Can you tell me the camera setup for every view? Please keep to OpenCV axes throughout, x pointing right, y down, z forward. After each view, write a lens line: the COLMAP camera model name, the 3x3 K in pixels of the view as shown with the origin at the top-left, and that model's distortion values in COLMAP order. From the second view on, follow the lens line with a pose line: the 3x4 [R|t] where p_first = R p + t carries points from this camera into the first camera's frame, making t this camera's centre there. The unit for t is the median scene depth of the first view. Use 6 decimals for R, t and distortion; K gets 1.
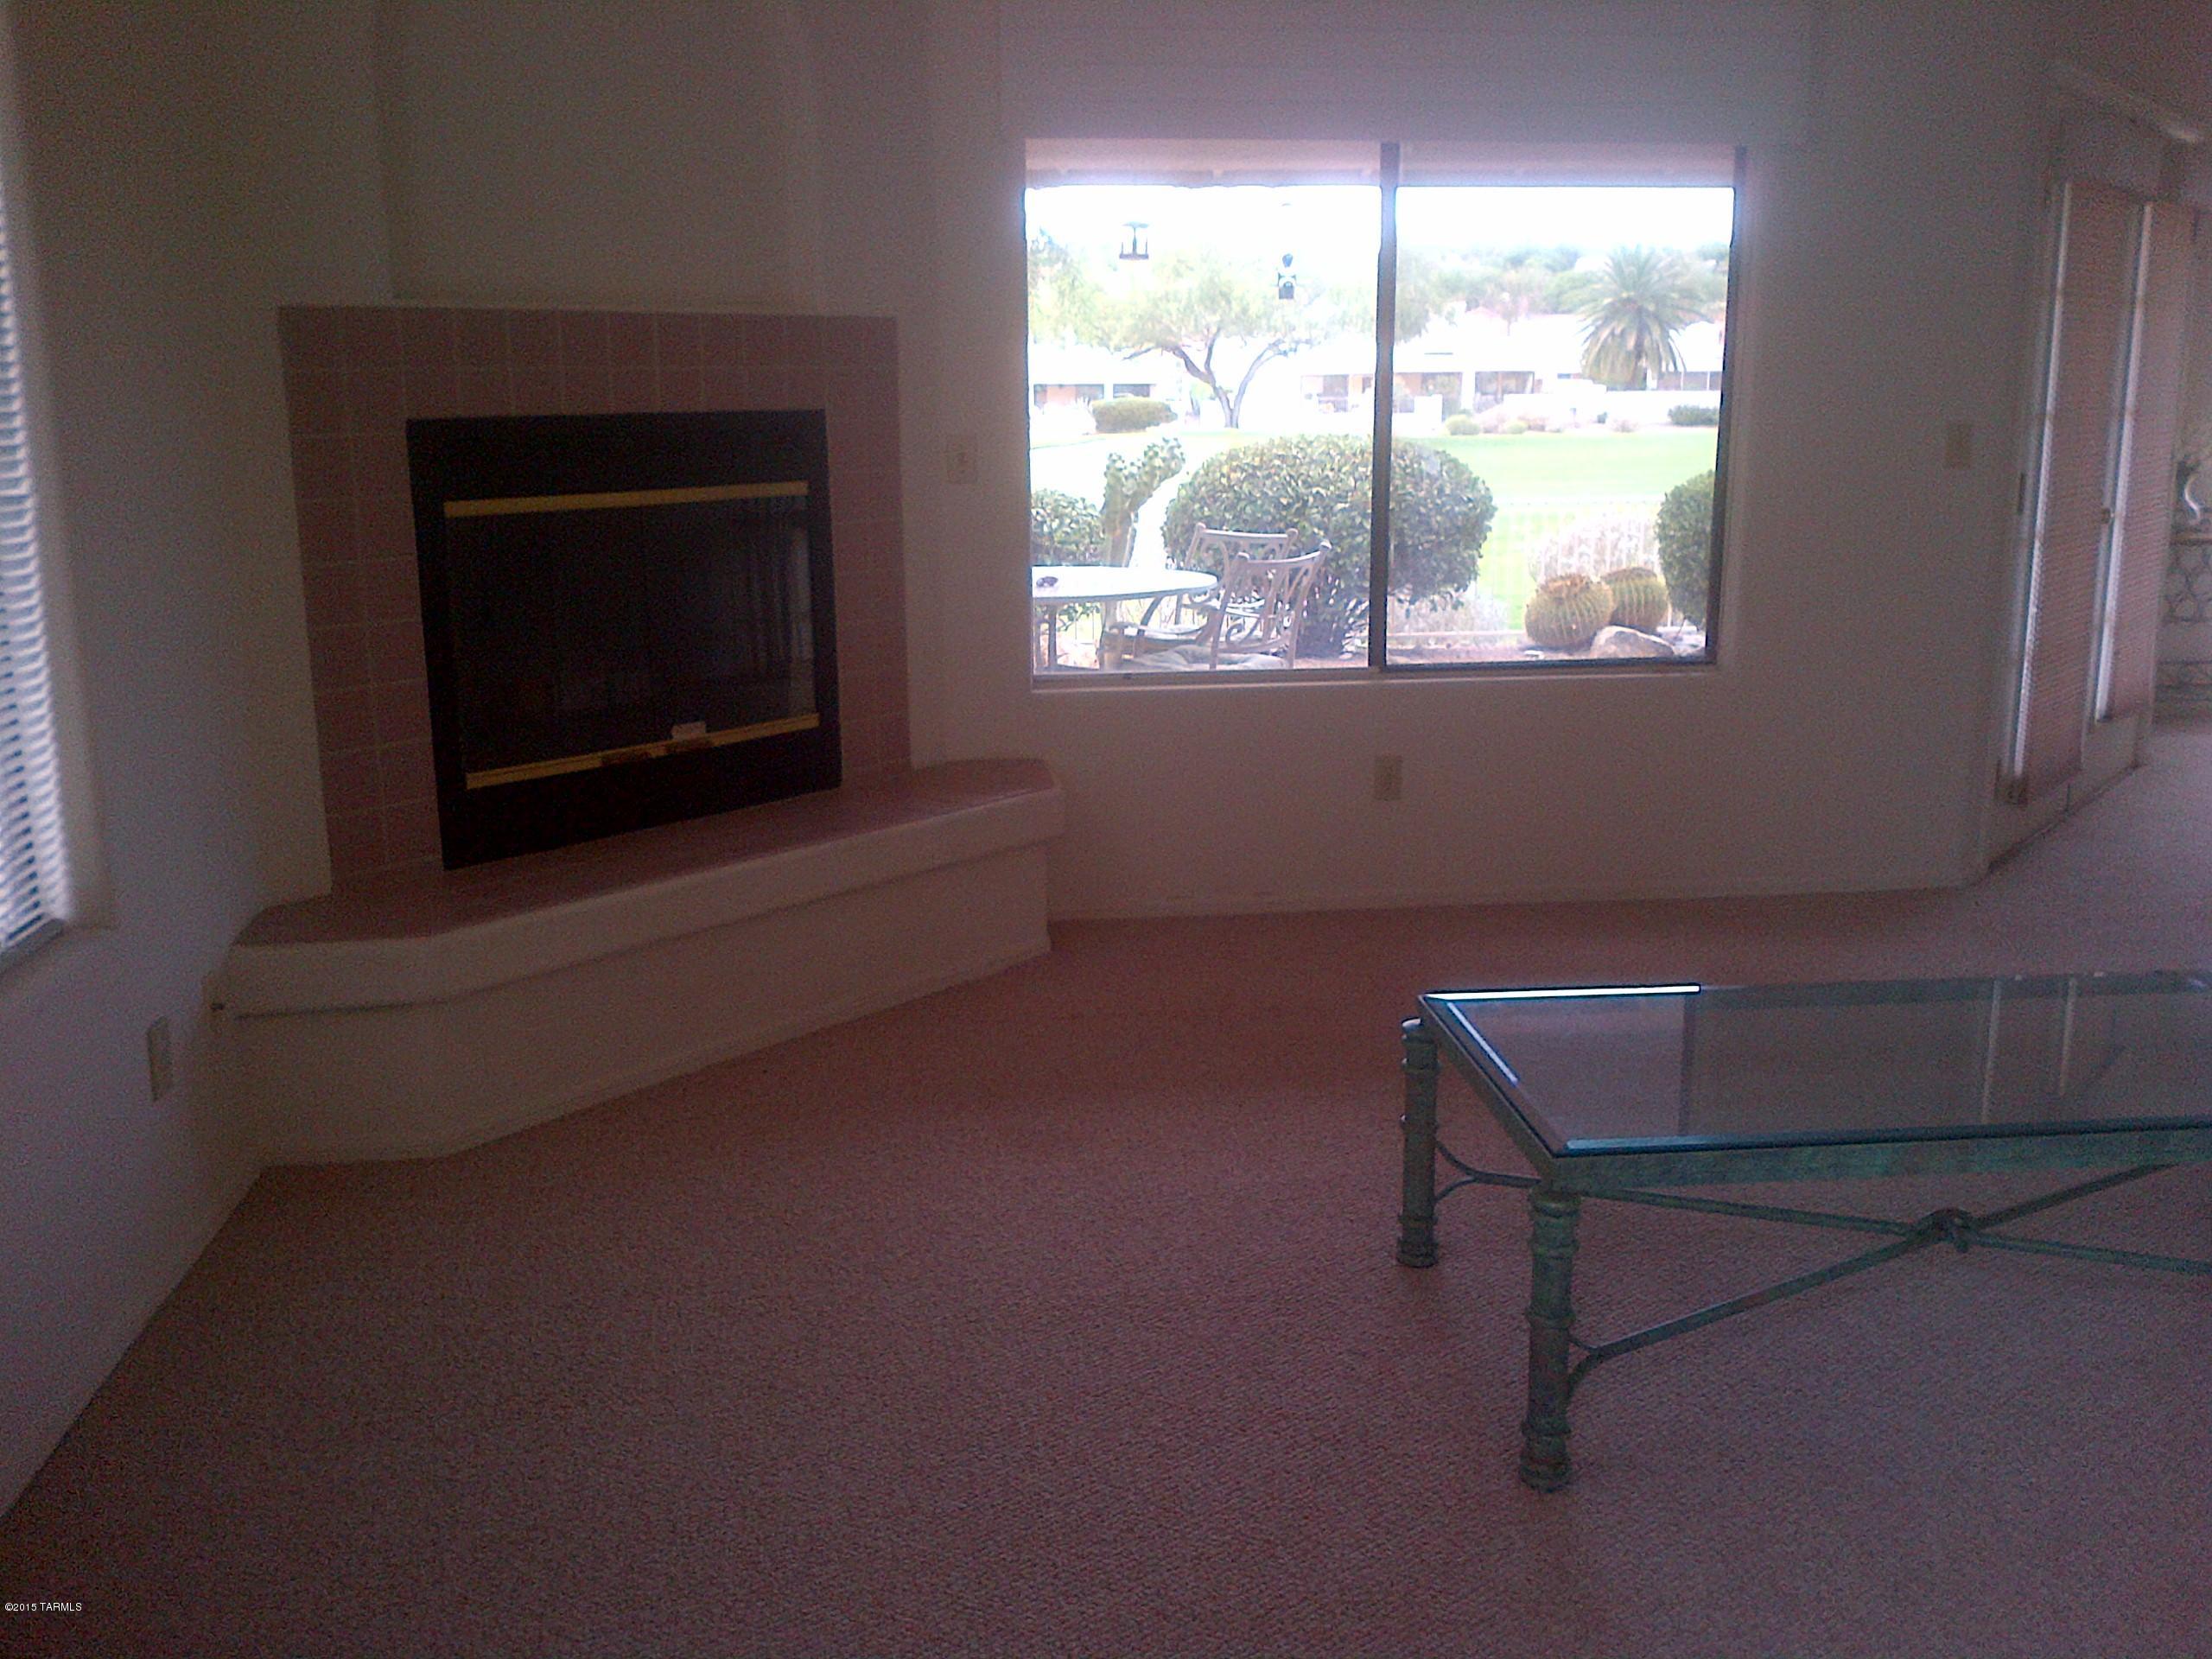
lens RADIAL K [[1992.9, 0, 1104.4], [0, 1992.9, 802.6], [0, 0, 1]] dist [0.049889, -0.142377]
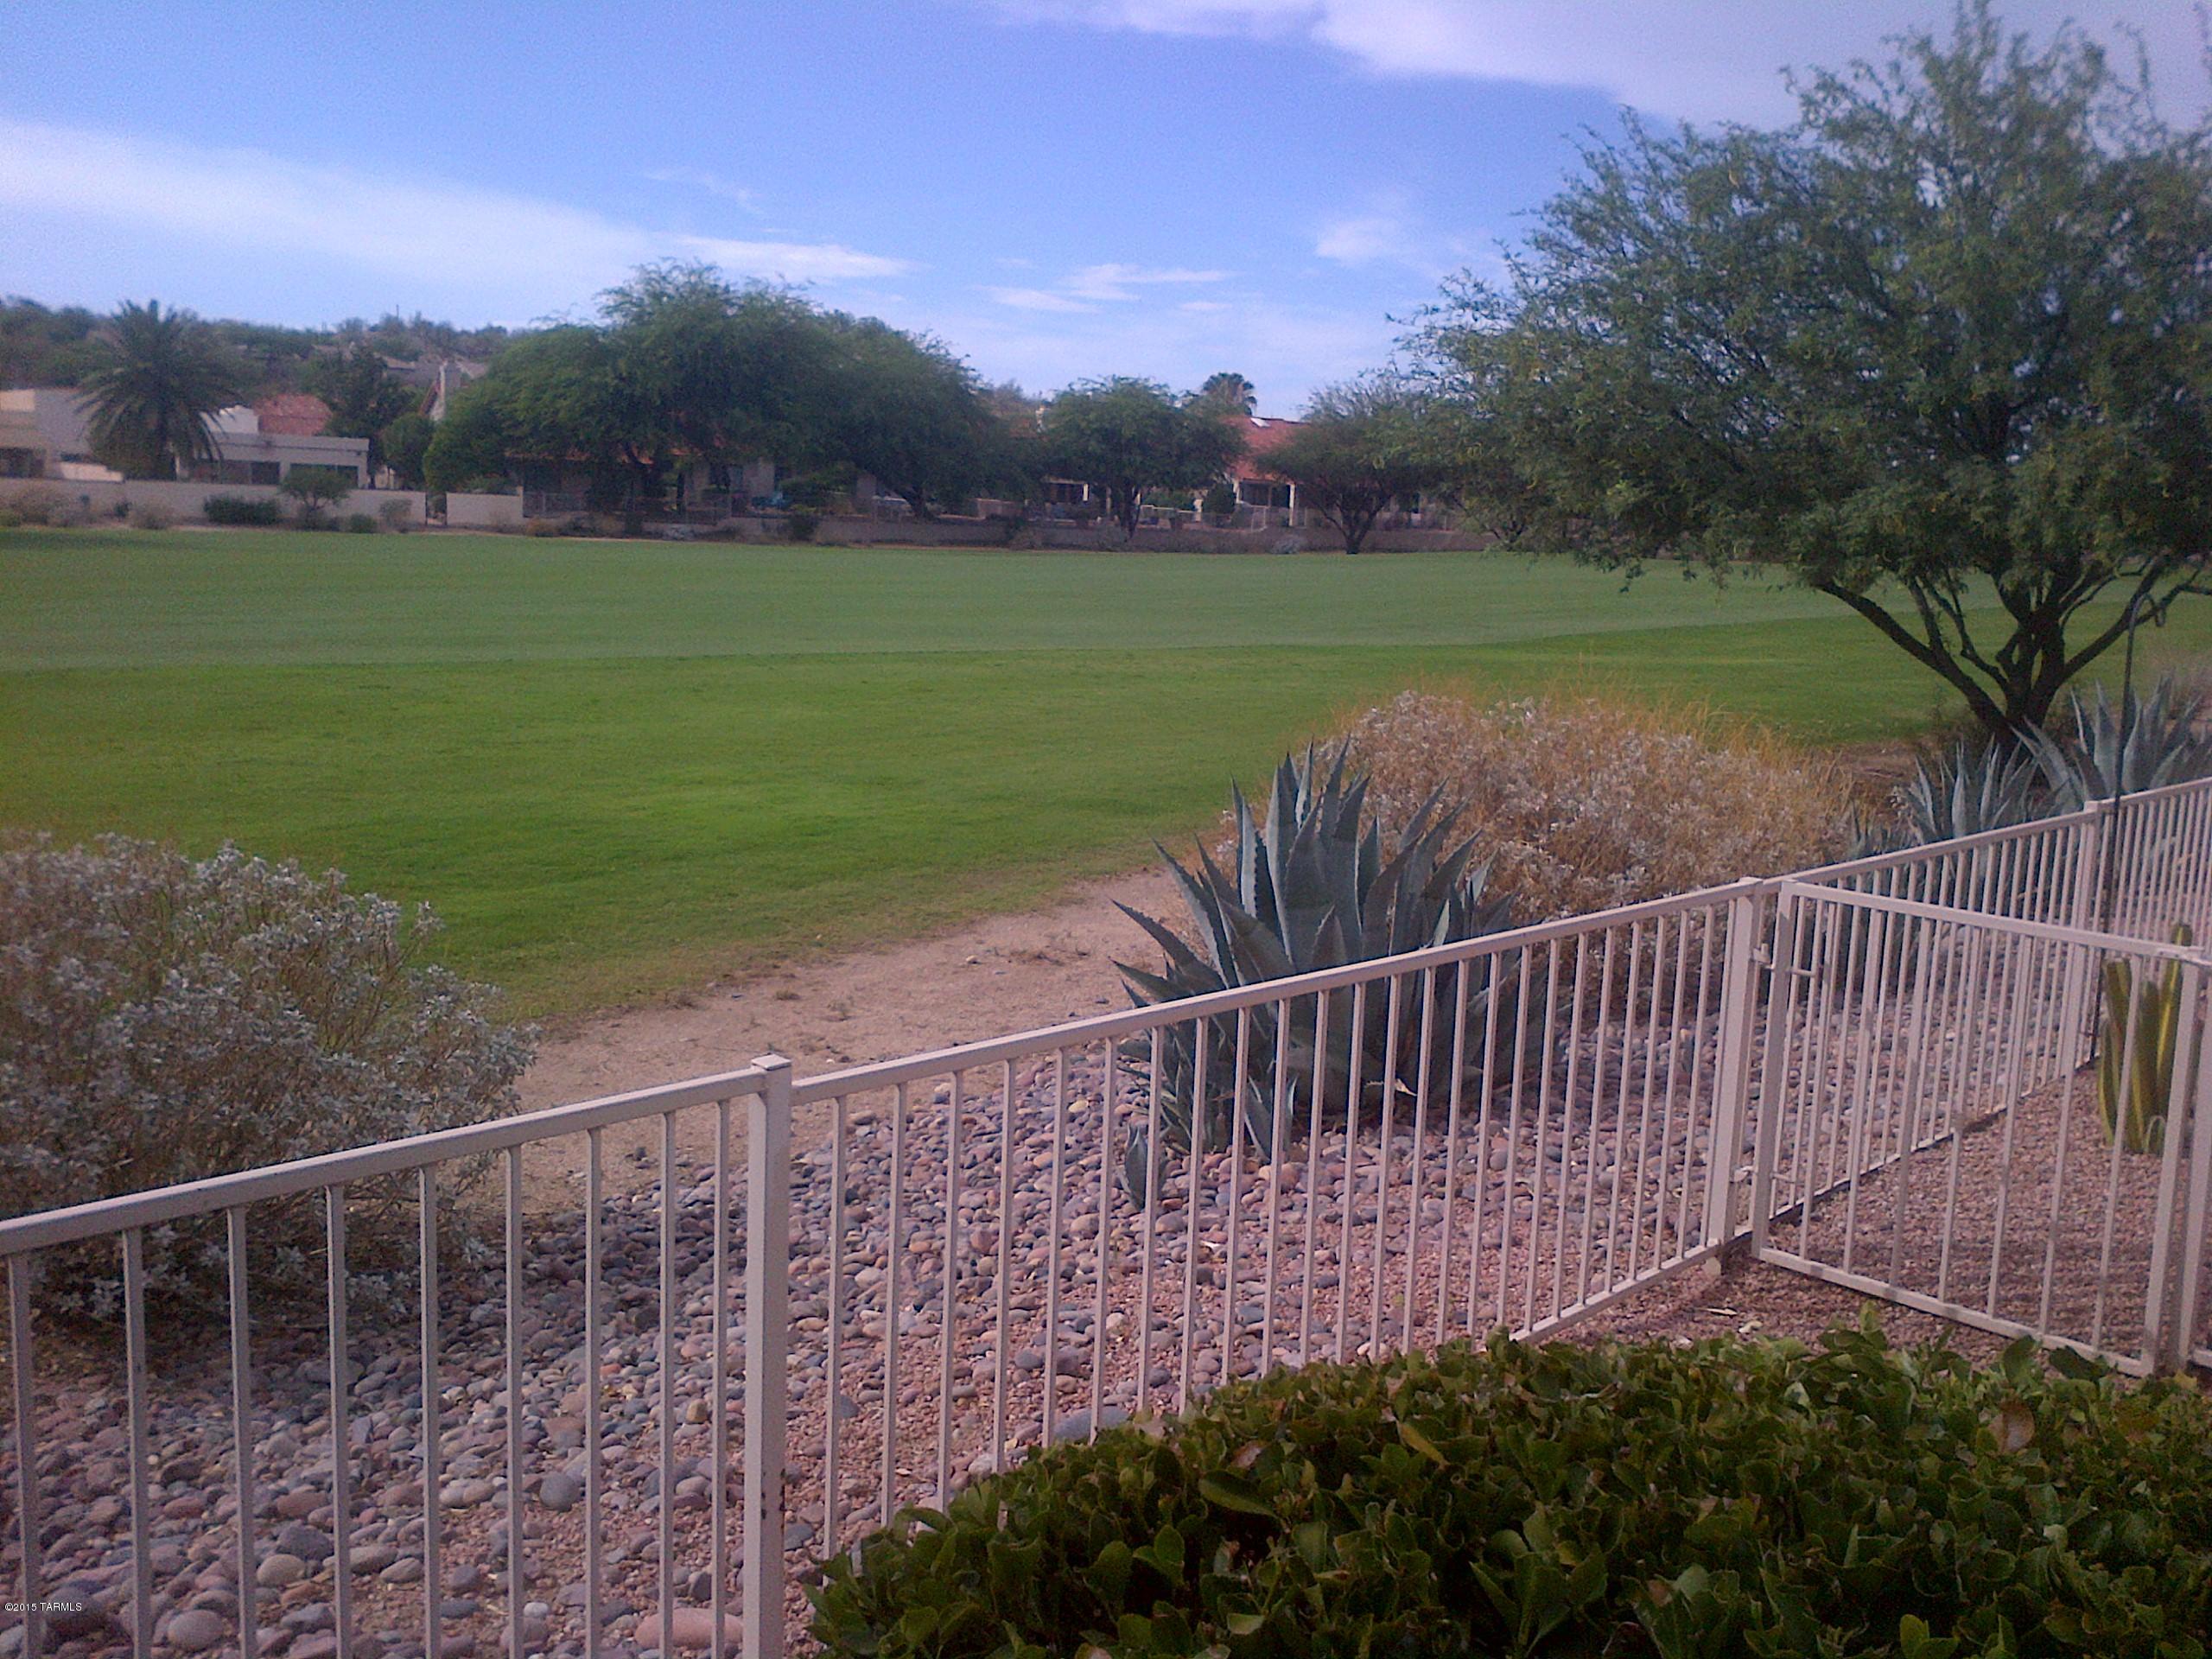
lens RADIAL K [[1984.3, 0, 1096.9], [0, 1984.3, 842.7], [0, 0, 1]] dist [0.035082, -0.112776]
pose [[0.774104, -0.063580, 0.629857, 0.526746], [0.080706, 0.996737, 0.001425, -0.362436], [-0.627893, 0.049730, 0.776709, 1.751621]]
